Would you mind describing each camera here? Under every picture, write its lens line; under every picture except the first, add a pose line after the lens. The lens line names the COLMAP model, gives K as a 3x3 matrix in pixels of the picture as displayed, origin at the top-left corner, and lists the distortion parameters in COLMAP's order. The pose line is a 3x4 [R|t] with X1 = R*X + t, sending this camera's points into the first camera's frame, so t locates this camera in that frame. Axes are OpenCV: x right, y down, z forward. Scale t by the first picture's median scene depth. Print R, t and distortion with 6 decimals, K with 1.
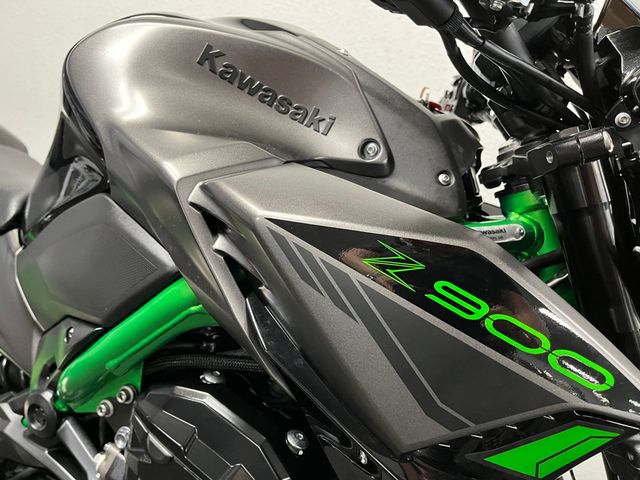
lens RADIAL K [[470.4, 0, 320.0], [0, 470.4, 240.0], [0, 0, 1]] dist [0.073640, -0.098225]
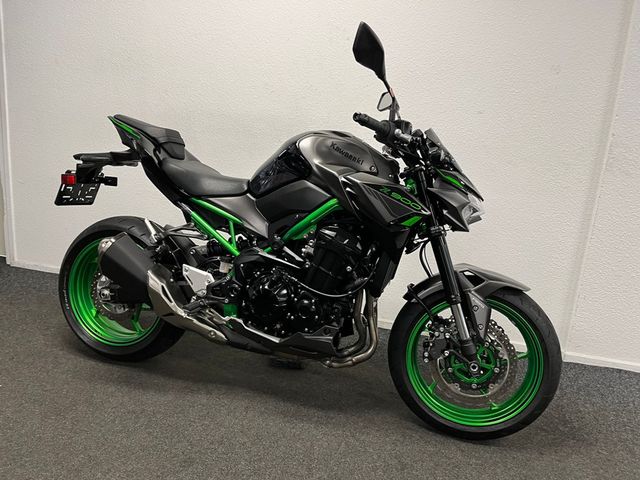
lens RADIAL K [[470.4, 0, 320.0], [0, 470.4, 240.0], [0, 0, 1]] dist [0.073640, -0.098225]
pose [[0.988198, -0.024418, 0.151226, -1.012899], [0.026417, 0.999588, -0.011222, 0.474880], [-0.150890, 0.015084, 0.988435, -3.049587]]
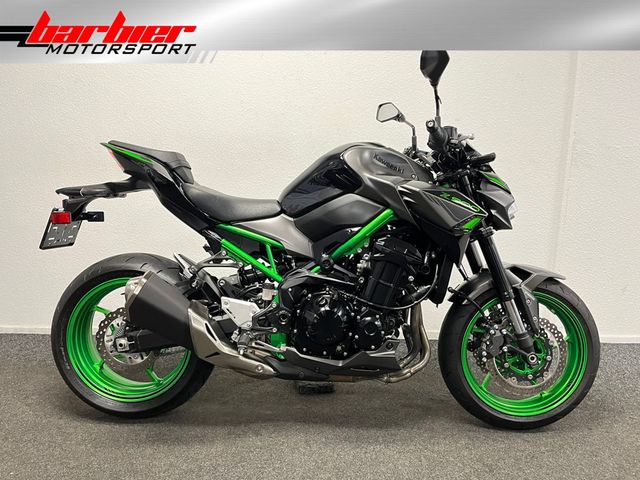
lens RADIAL K [[470.4, 0, 320.0], [0, 470.4, 240.0], [0, 0, 1]] dist [0.073640, -0.098225]
pose [[0.923136, -0.120511, 0.365099, -2.308501], [0.141255, 0.989502, -0.030543, 0.373094], [-0.357586, 0.079767, 0.930467, -2.548439]]
